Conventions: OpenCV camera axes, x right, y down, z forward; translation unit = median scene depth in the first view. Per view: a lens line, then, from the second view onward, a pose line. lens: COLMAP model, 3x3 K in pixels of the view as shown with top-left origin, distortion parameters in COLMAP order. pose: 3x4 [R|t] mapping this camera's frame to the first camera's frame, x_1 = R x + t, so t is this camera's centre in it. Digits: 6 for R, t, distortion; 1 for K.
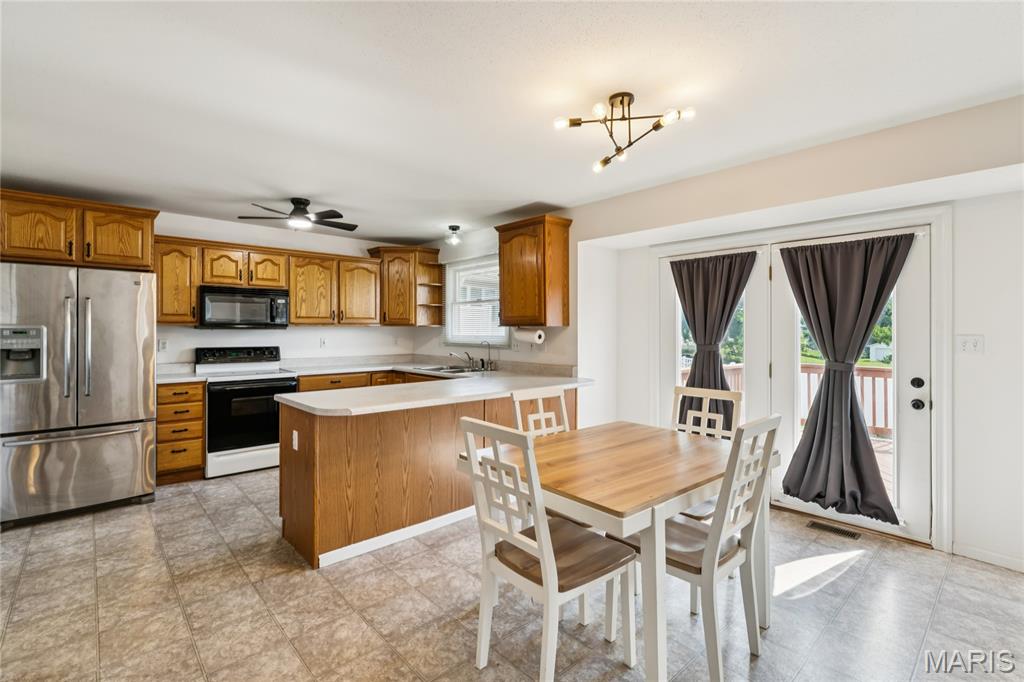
lens RADIAL K [[470.1, 0, 511.3], [0, 470.1, 333.0], [0, 0, 1]] dist [0.004993, 0.000618]
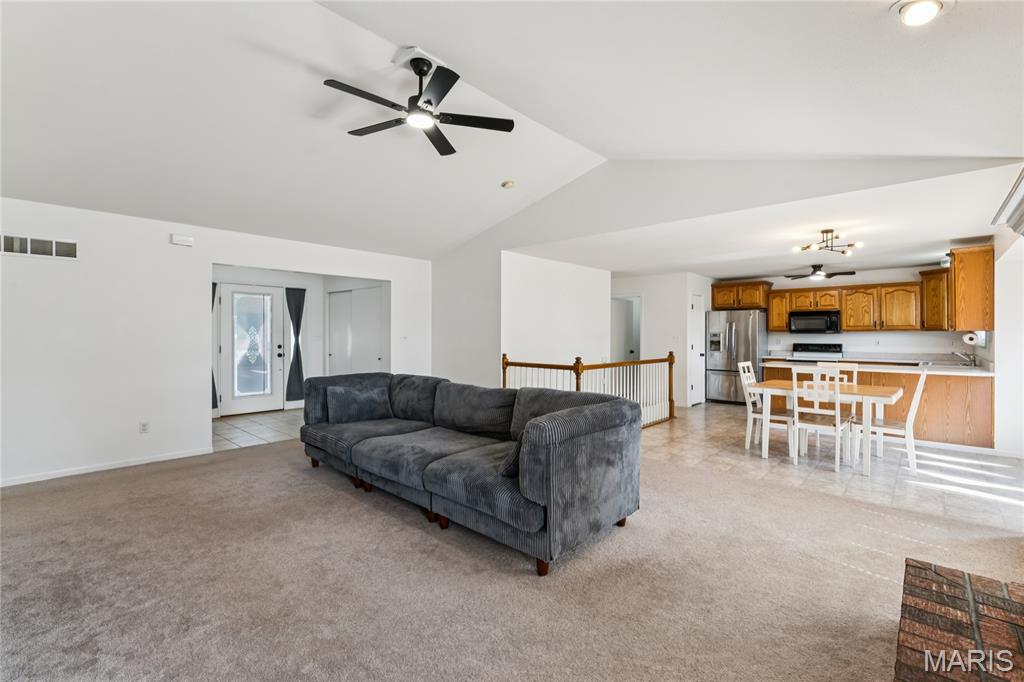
lens RADIAL K [[470.1, 0, 504.9], [0, 470.1, 326.8], [0, 0, 1]] dist [0.004993, 0.000618]
pose [[0.096369, -0.017468, -0.995192, 1.236471], [-0.005442, 0.999822, -0.018077, 0.005292], [0.995331, 0.007158, 0.096257, -0.402455]]
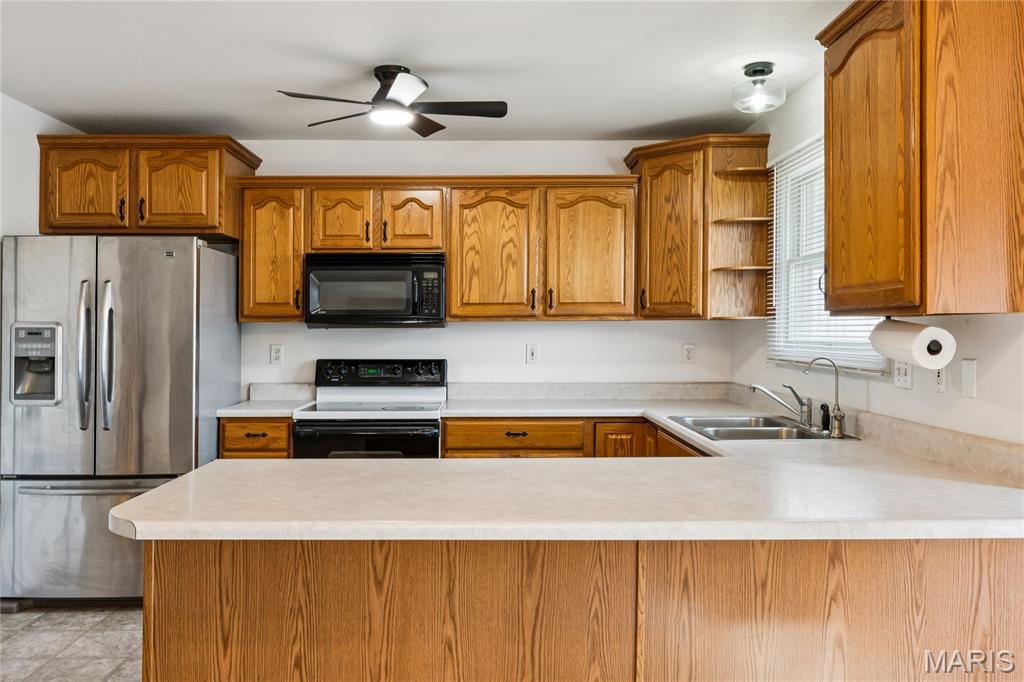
lens RADIAL K [[827.8, 0, 494.7], [0, 827.8, 335.9], [0, 0, 1]] dist [-0.001822, 0.000651]
pose [[0.743461, 0.003074, -0.668773, 0.213432], [-0.001329, 0.999994, 0.003119, -0.001674], [0.668778, -0.001430, 0.743460, 0.394961]]
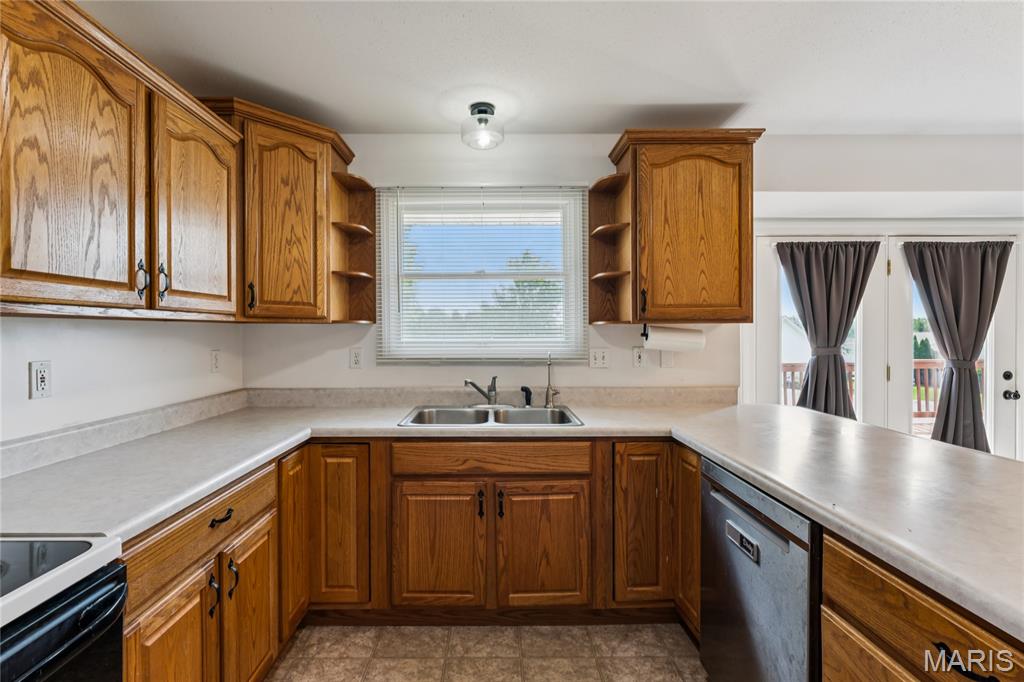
lens RADIAL K [[470.1, 0, 496.4], [0, 470.1, 339.2], [0, 0, 1]] dist [0.004993, 0.000618]
pose [[0.666626, -0.014431, 0.745253, -0.544660], [0.009430, 0.999896, 0.010927, -0.003454], [-0.745333, -0.000256, 0.666692, 0.800844]]
